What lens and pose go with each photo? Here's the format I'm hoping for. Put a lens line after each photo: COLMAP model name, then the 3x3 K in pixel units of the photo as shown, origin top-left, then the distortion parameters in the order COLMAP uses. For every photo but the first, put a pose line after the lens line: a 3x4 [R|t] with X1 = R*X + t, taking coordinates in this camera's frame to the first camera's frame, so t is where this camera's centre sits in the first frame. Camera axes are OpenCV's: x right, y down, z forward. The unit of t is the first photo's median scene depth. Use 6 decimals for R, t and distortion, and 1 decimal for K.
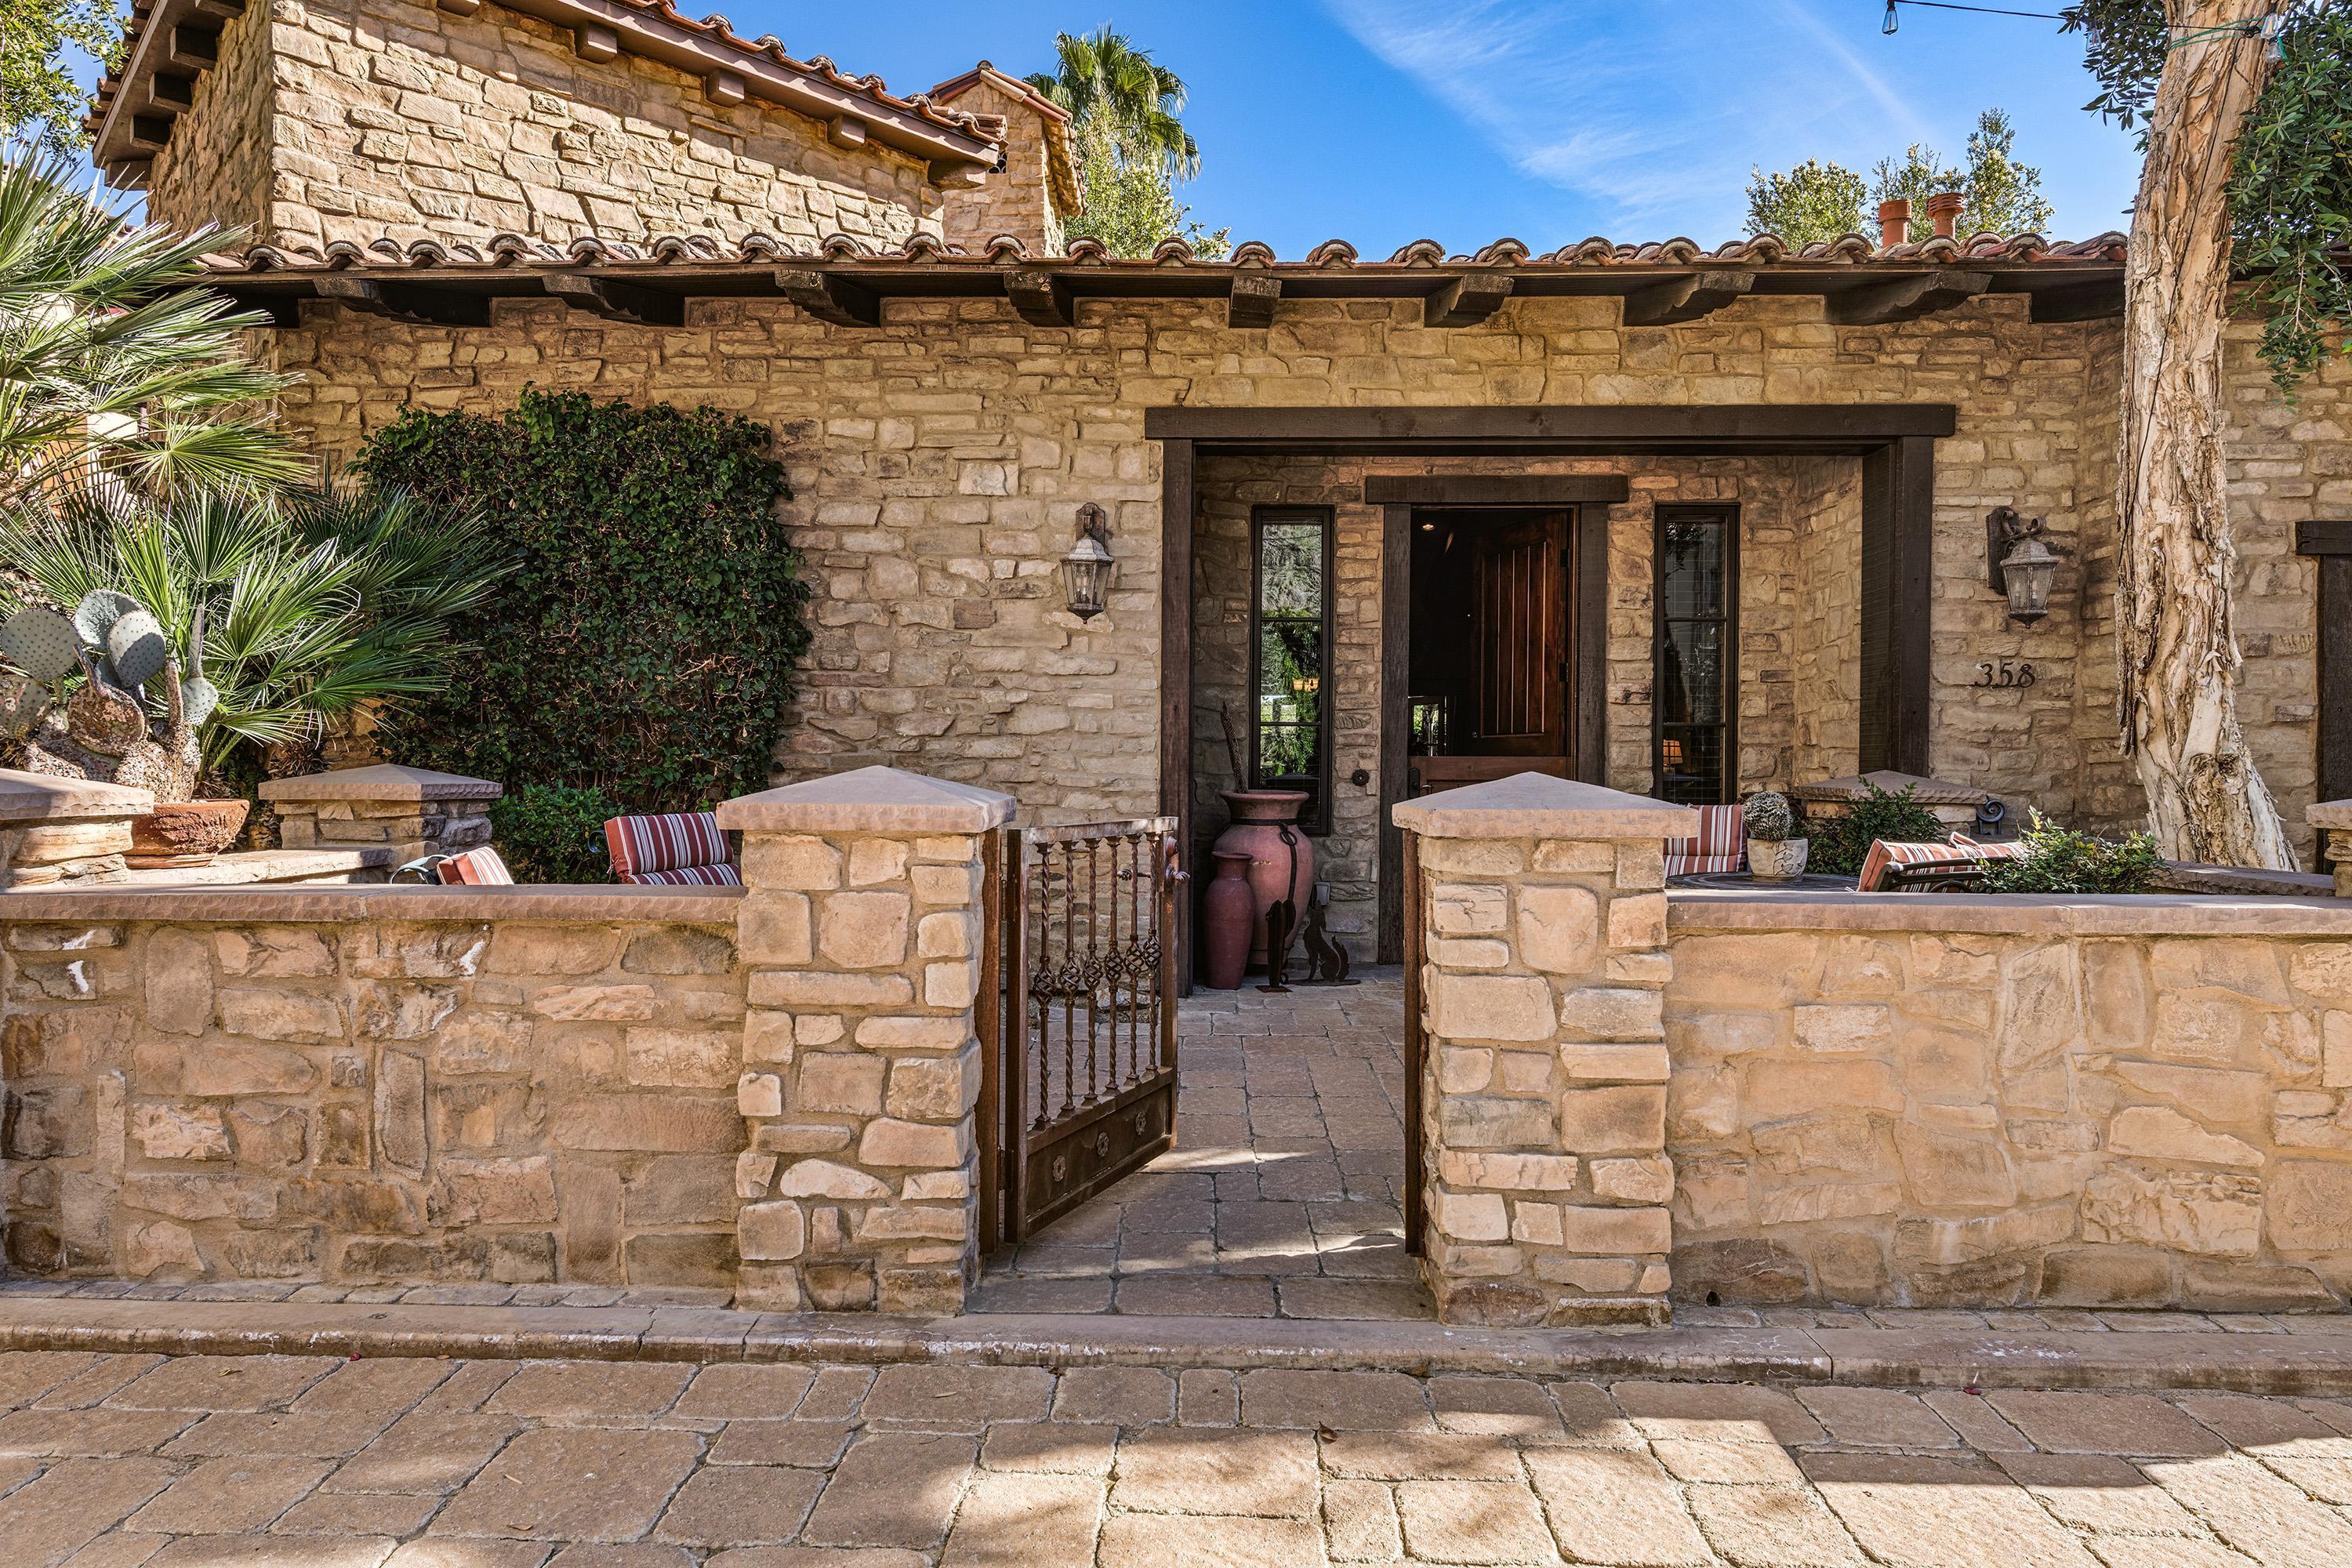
lens RADIAL K [[1446.1, 0, 1176.0], [0, 1446.1, 784.0], [0, 0, 1]] dist [-0.001874, 0.000238]
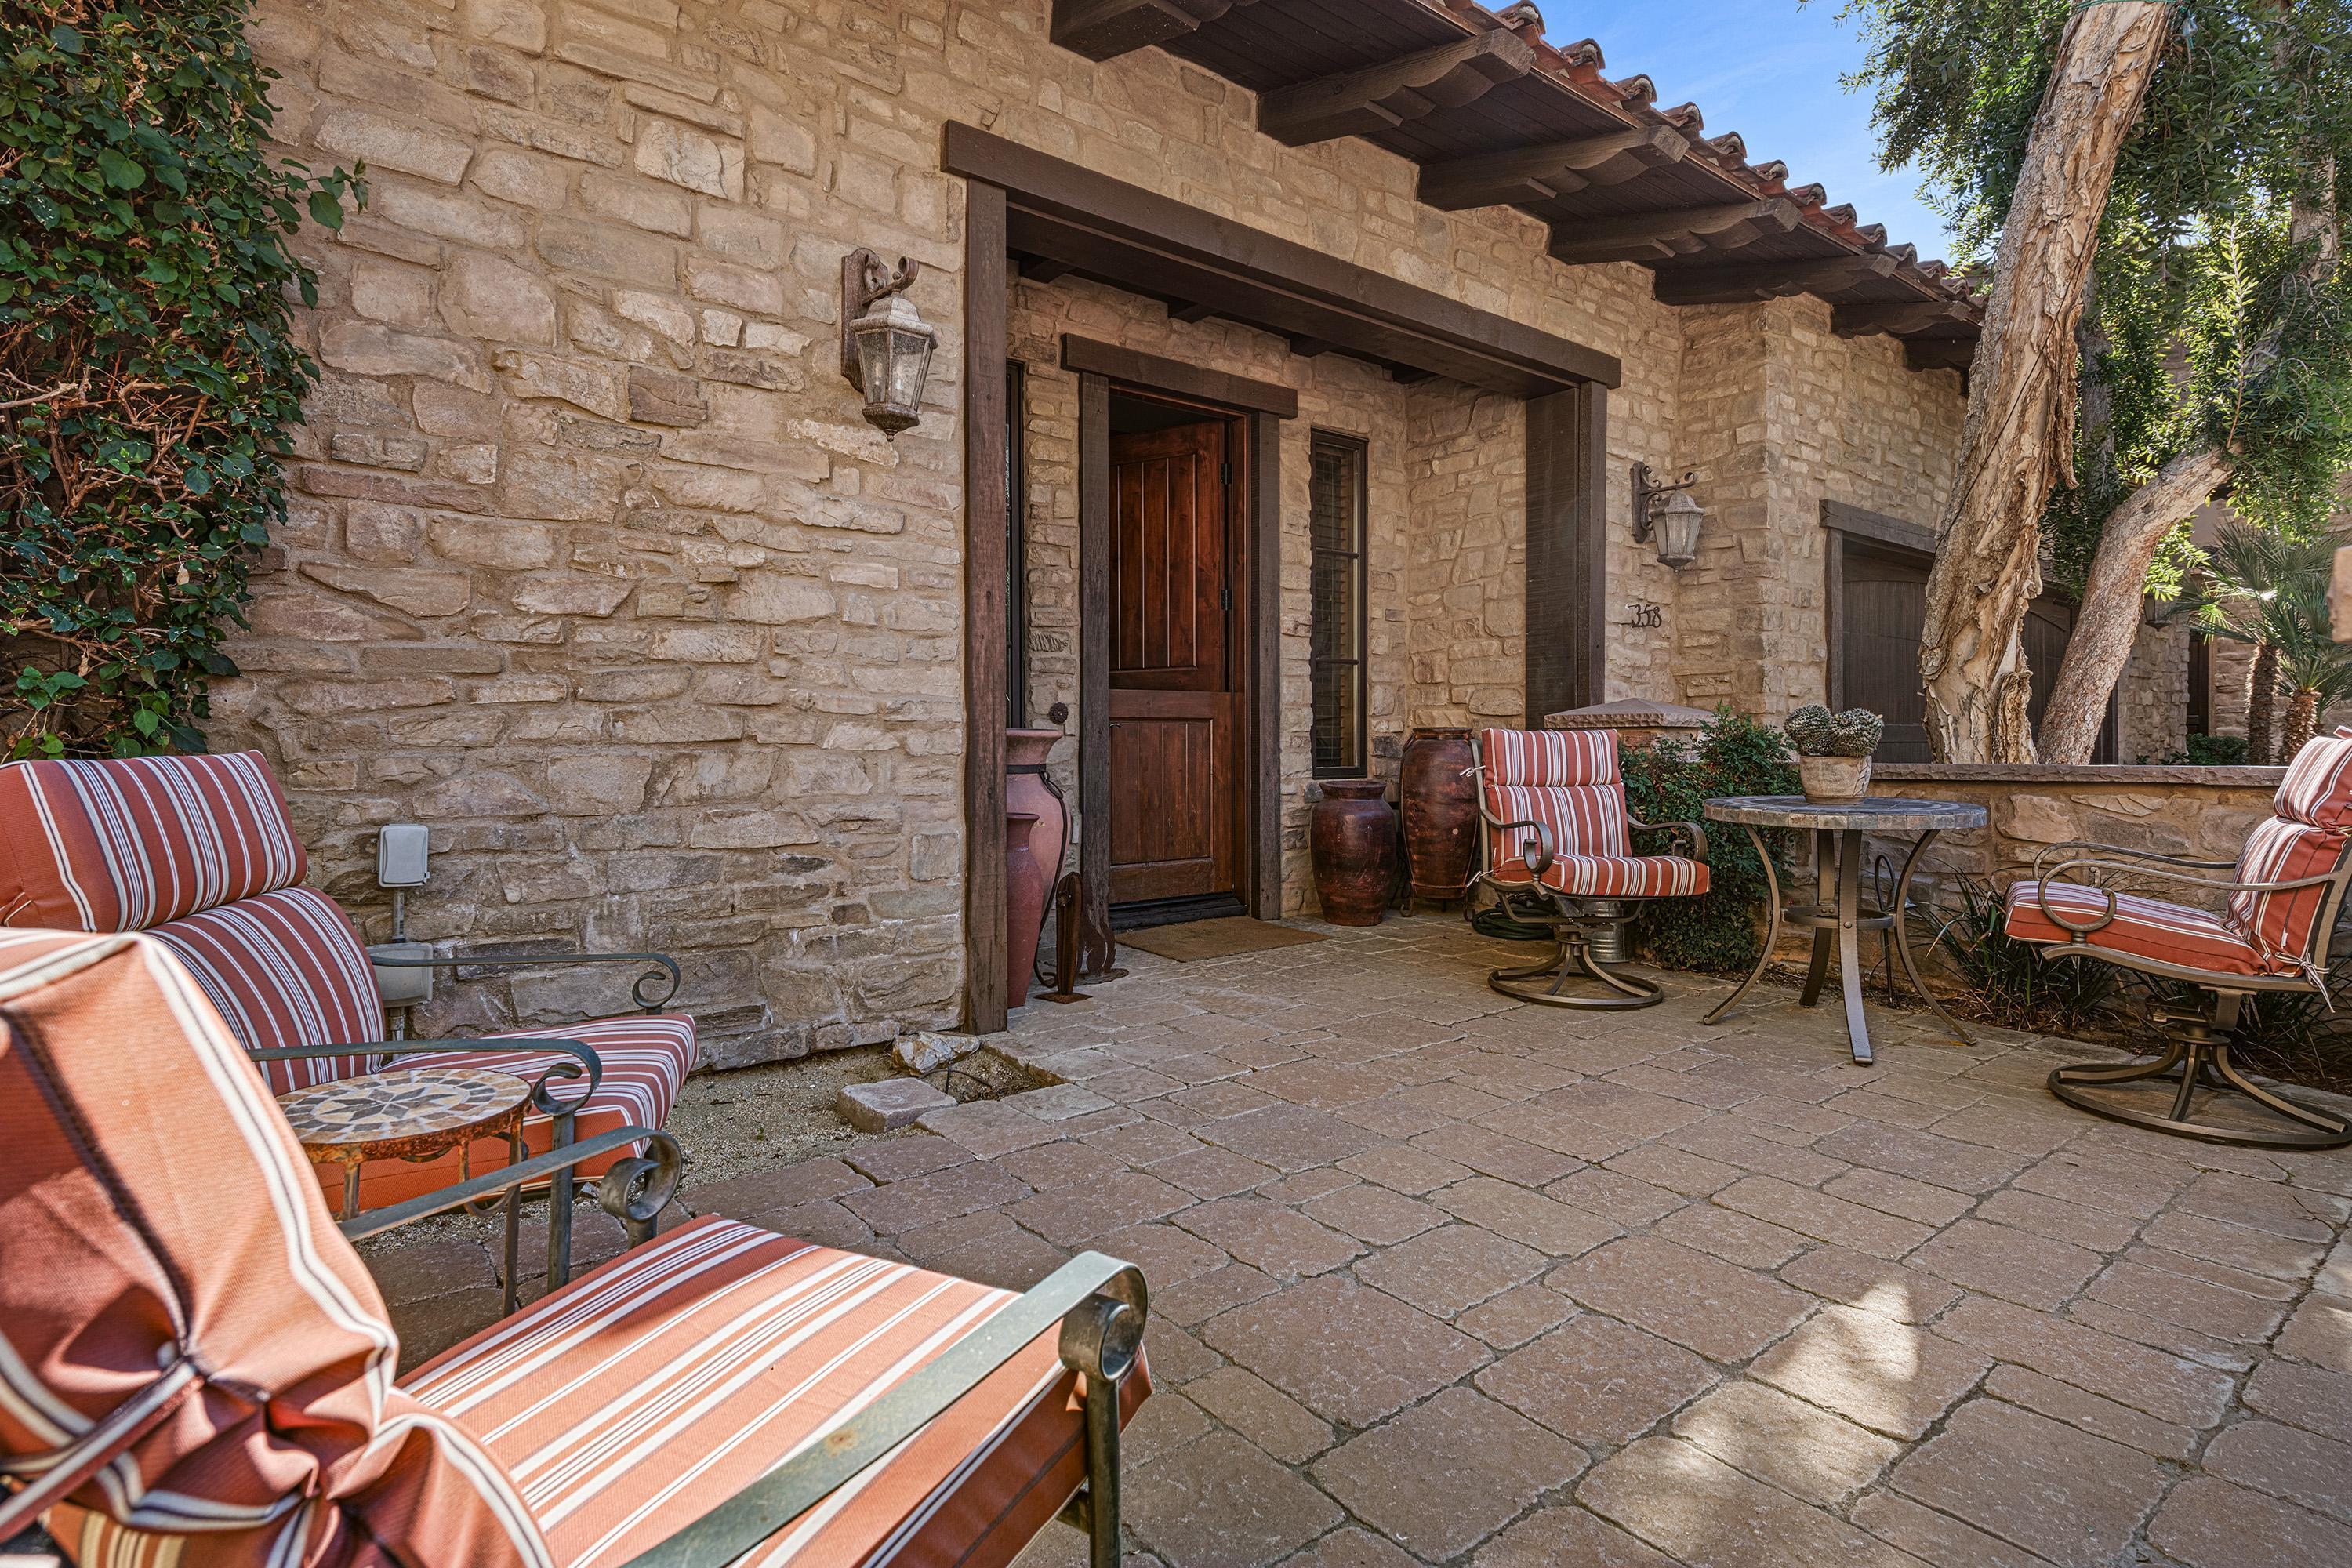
lens RADIAL K [[1204.5, 0, 1173.7], [0, 1204.5, 765.8], [0, 0, 1]] dist [0.002239, -0.002175]
pose [[0.765742, -0.022940, 0.642739, -0.290147], [0.019536, 0.999732, 0.012407, 0.020253], [-0.642851, 0.003056, 0.765985, 0.523606]]
